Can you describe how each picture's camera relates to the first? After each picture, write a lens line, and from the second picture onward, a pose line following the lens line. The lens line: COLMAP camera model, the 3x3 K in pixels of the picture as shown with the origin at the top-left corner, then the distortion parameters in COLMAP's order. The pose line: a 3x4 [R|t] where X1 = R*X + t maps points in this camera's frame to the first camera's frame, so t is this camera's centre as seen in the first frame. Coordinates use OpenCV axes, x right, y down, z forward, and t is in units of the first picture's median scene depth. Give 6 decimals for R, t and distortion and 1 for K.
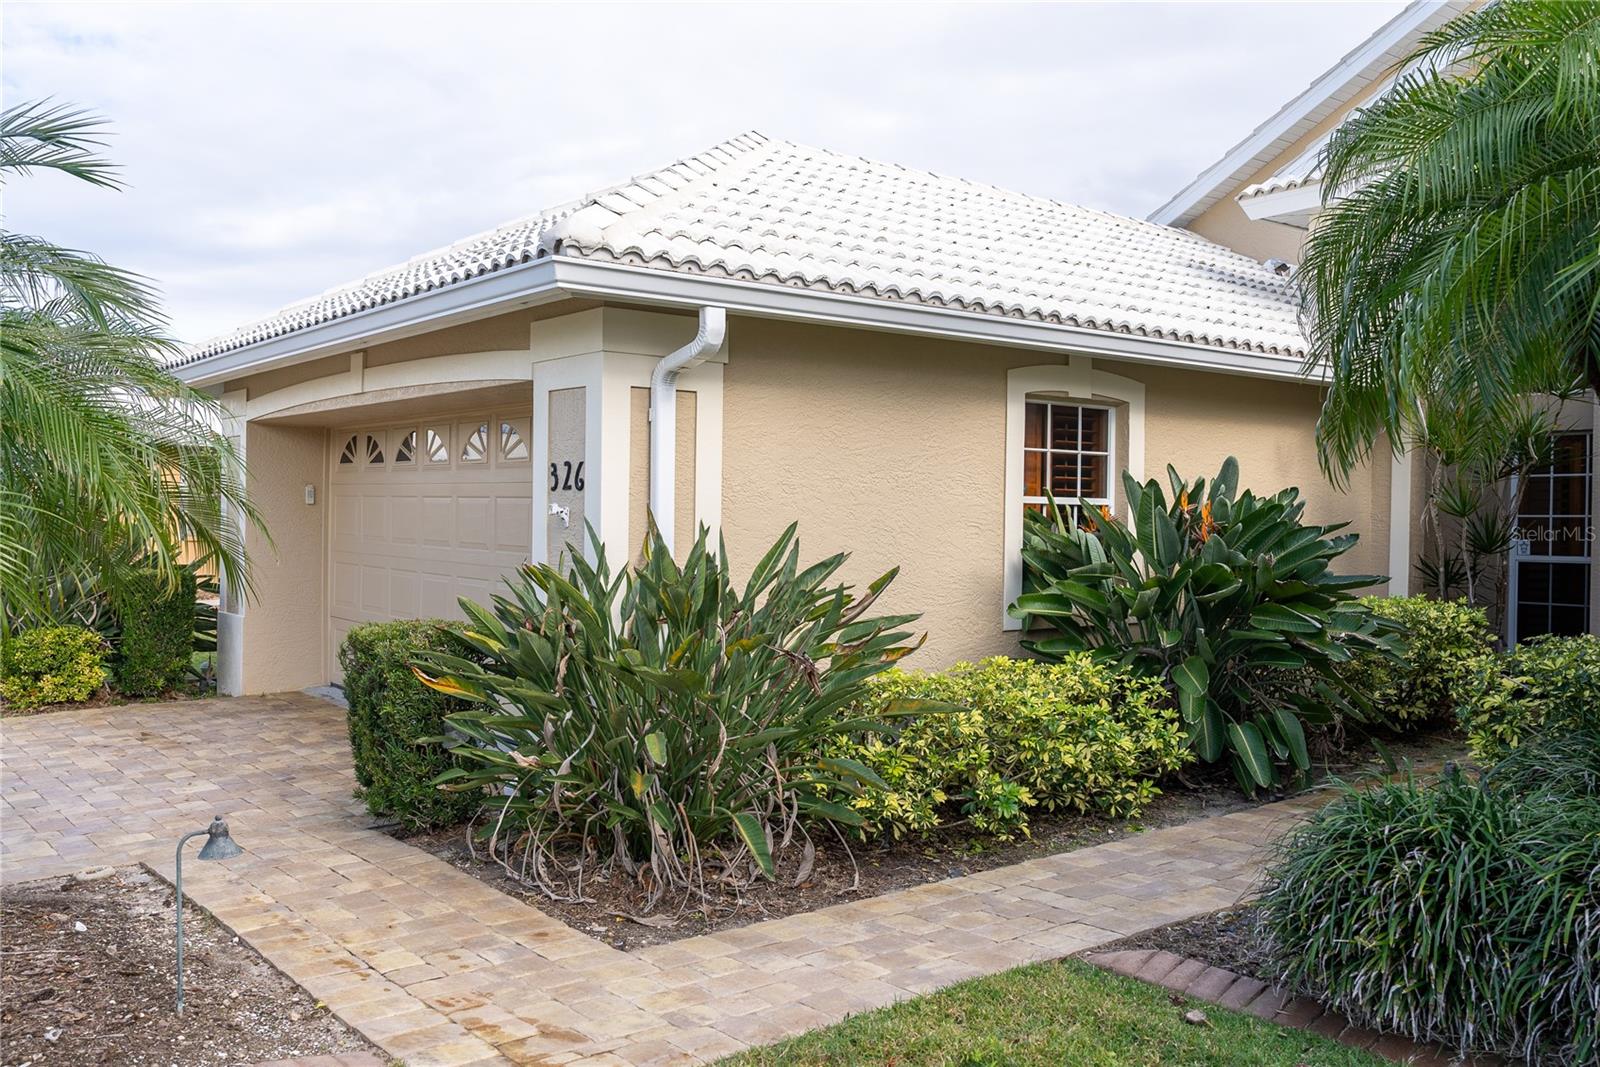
lens RADIAL K [[1428.6, 0, 800.0], [0, 1428.6, 533.5], [0, 0, 1]] dist [-0.007861, -0.000944]
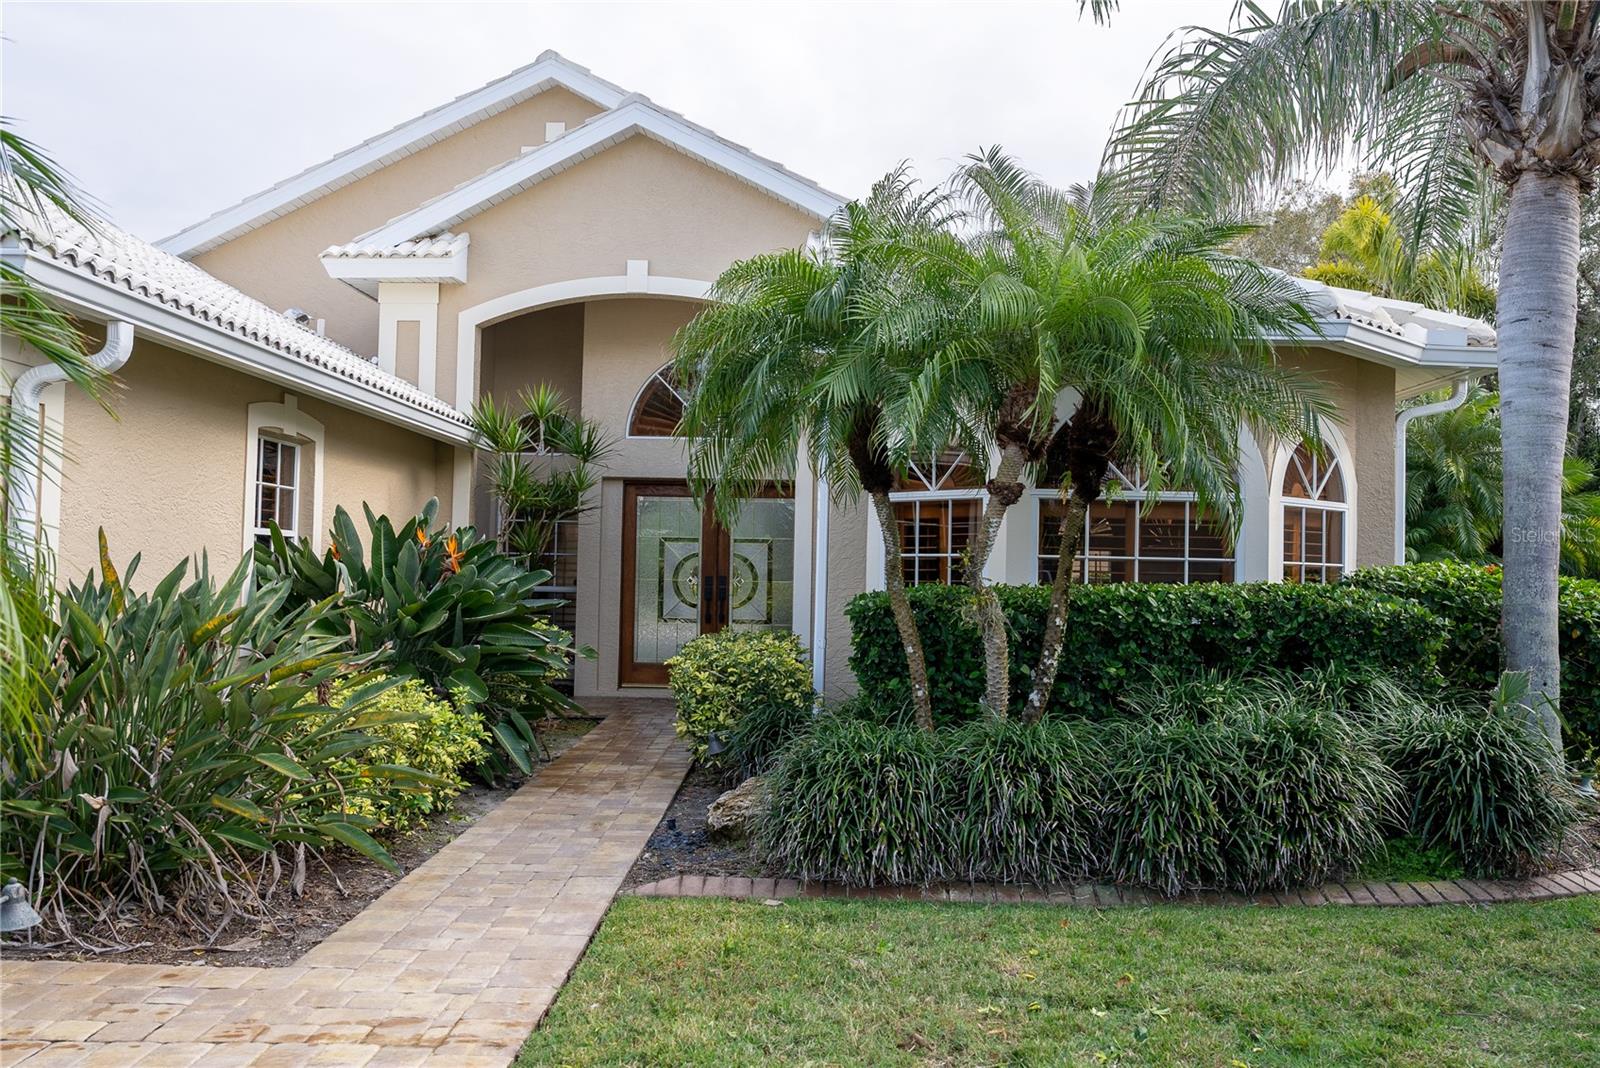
lens RADIAL K [[1428.6, 0, 800.0], [0, 1428.6, 534.0], [0, 0, 1]] dist [-0.007861, -0.000944]
pose [[0.657297, 0.025836, 0.753188, -0.336298], [-0.008221, 0.999599, -0.027114, 0.003969], [-0.753587, 0.011630, 0.657246, 0.018670]]
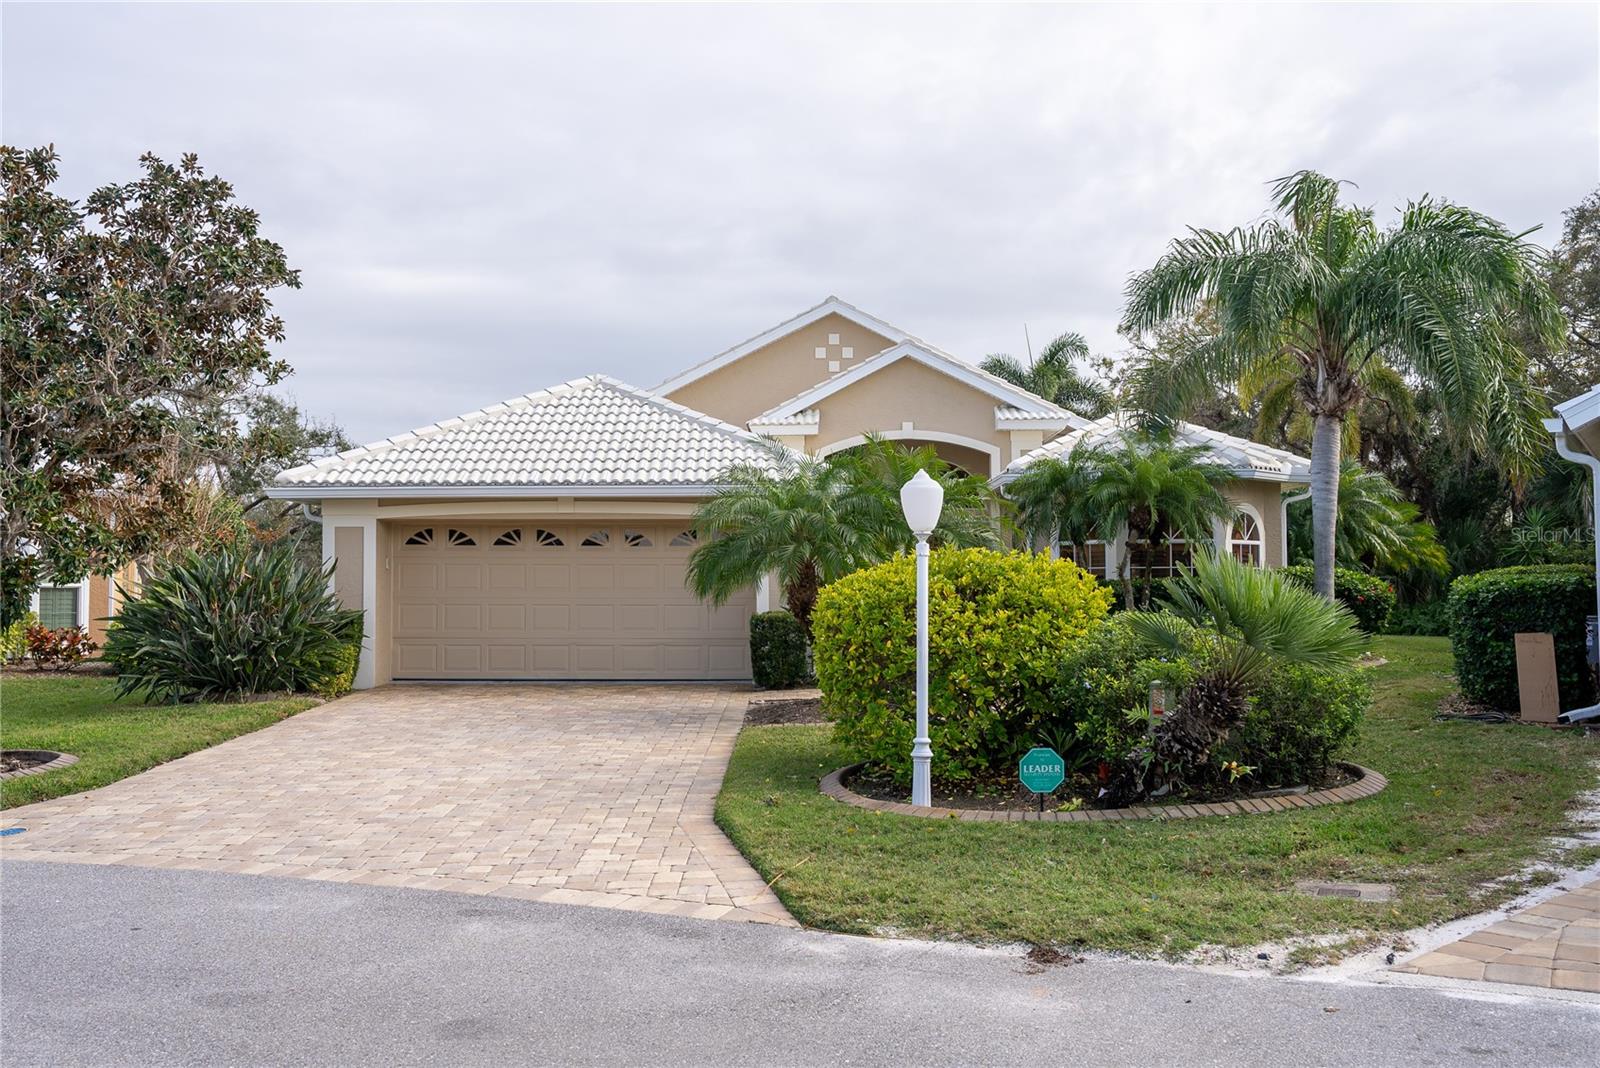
lens RADIAL K [[1495.0, 0, 800.0], [0, 1495.0, 534.0], [0, 0, 1]] dist [0.008756, 0.002963]
pose [[0.641136, 0.014811, 0.767285, -1.730222], [0.018697, 0.999216, -0.034911, 0.011630], [-0.767200, 0.036729, 0.640356, -0.621679]]
